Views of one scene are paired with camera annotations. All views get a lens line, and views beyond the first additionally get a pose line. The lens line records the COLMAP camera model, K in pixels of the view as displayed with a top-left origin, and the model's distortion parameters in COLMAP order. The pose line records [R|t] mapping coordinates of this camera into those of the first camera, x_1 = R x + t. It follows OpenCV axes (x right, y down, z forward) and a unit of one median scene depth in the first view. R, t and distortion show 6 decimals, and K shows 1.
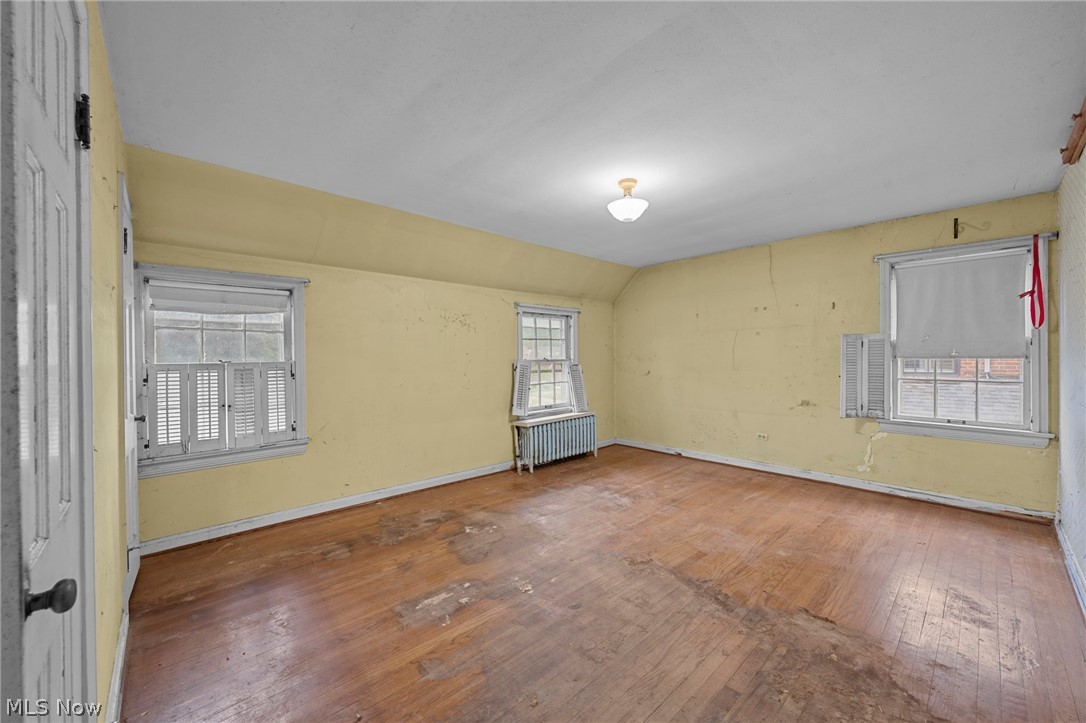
lens RADIAL K [[415.5, 0, 543.3], [0, 415.5, 359.1], [0, 0, 1]] dist [0.001997, 0.000061]
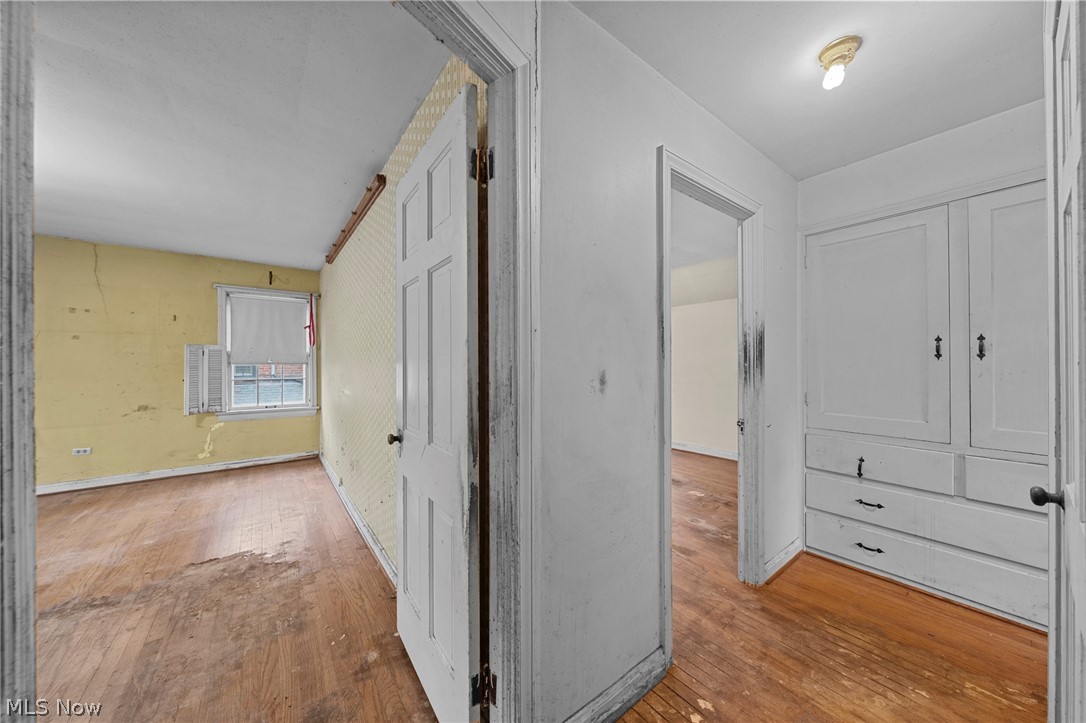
lens RADIAL K [[367.3, 0, 544.5], [0, 367.3, 362.1], [0, 0, 1]] dist [0.000995, 0.000116]
pose [[0.095294, 0.003218, 0.995444, -0.256200], [0.005602, 0.999977, -0.003769, -0.000108], [-0.995433, 0.005935, 0.095274, -0.118276]]
